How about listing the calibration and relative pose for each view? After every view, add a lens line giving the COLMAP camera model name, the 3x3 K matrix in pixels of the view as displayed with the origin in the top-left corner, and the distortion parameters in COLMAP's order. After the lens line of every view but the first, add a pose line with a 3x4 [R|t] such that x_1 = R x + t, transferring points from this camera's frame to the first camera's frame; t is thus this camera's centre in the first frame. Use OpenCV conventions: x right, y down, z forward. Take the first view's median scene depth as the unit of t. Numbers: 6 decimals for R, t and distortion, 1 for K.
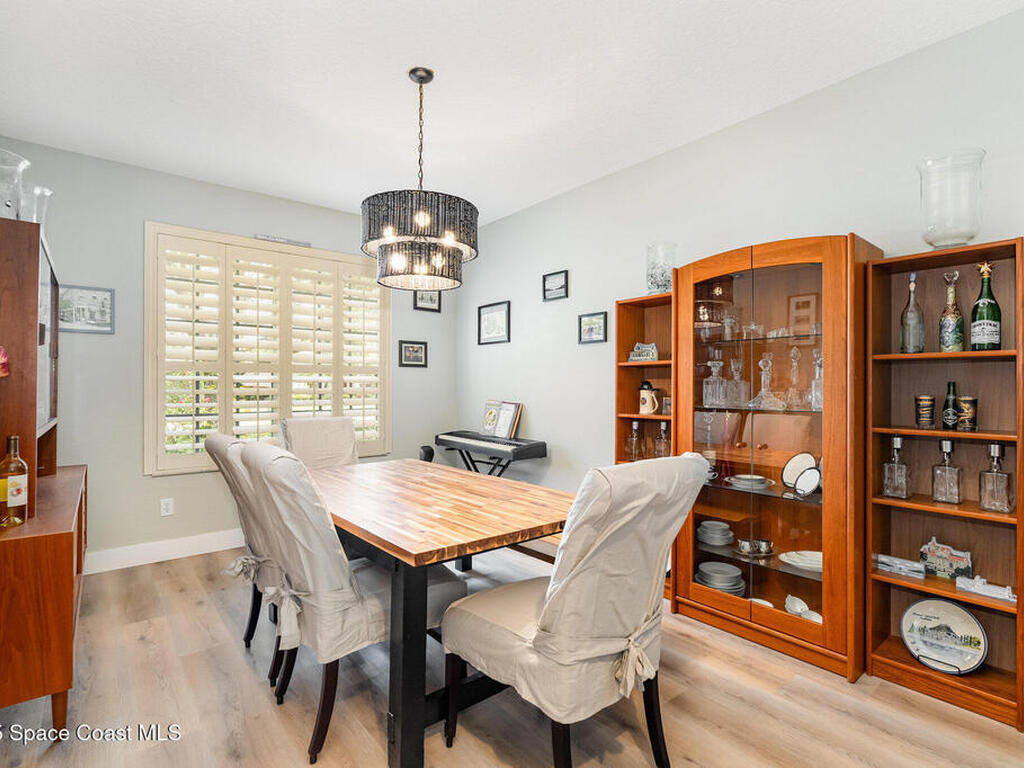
lens RADIAL K [[512.8, 0, 512.2], [0, 512.8, 386.0], [0, 0, 1]] dist [0.000499, 0.000054]
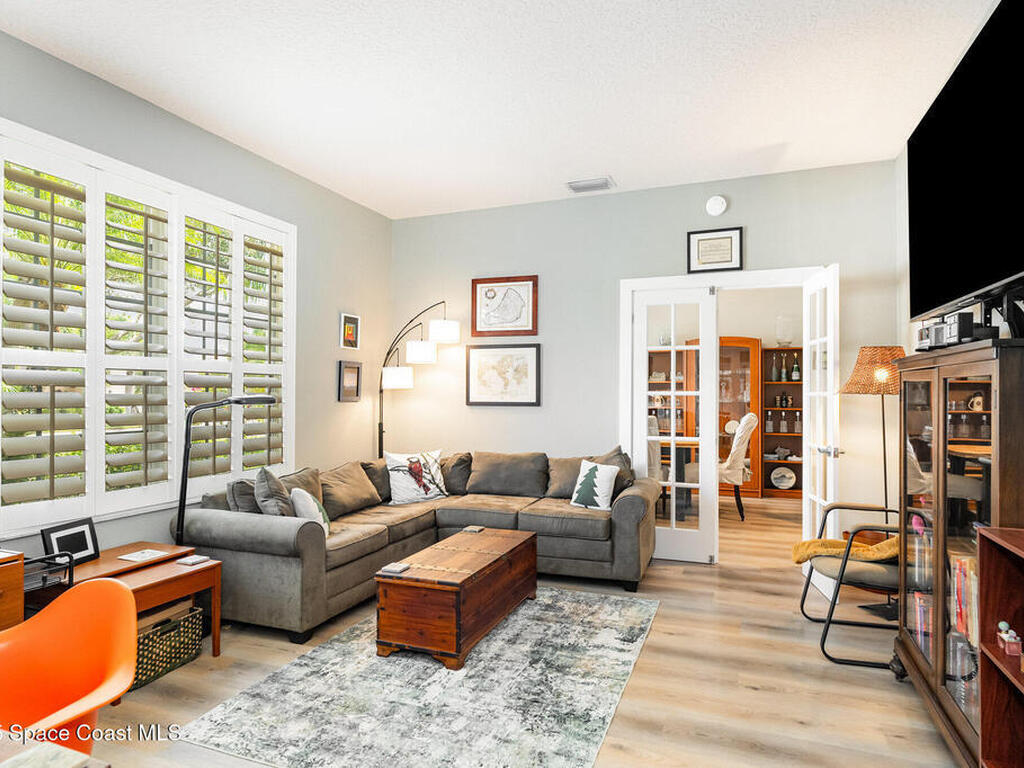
lens RADIAL K [[604.7, 0, 512.4], [0, 604.7, 385.9], [0, 0, 1]] dist [0.000442, 0.000019]
pose [[0.873033, 0.007093, 0.487609, -2.156861], [-0.001317, 0.999925, -0.012187, 0.002888], [-0.487659, 0.009998, 0.872977, -1.244023]]
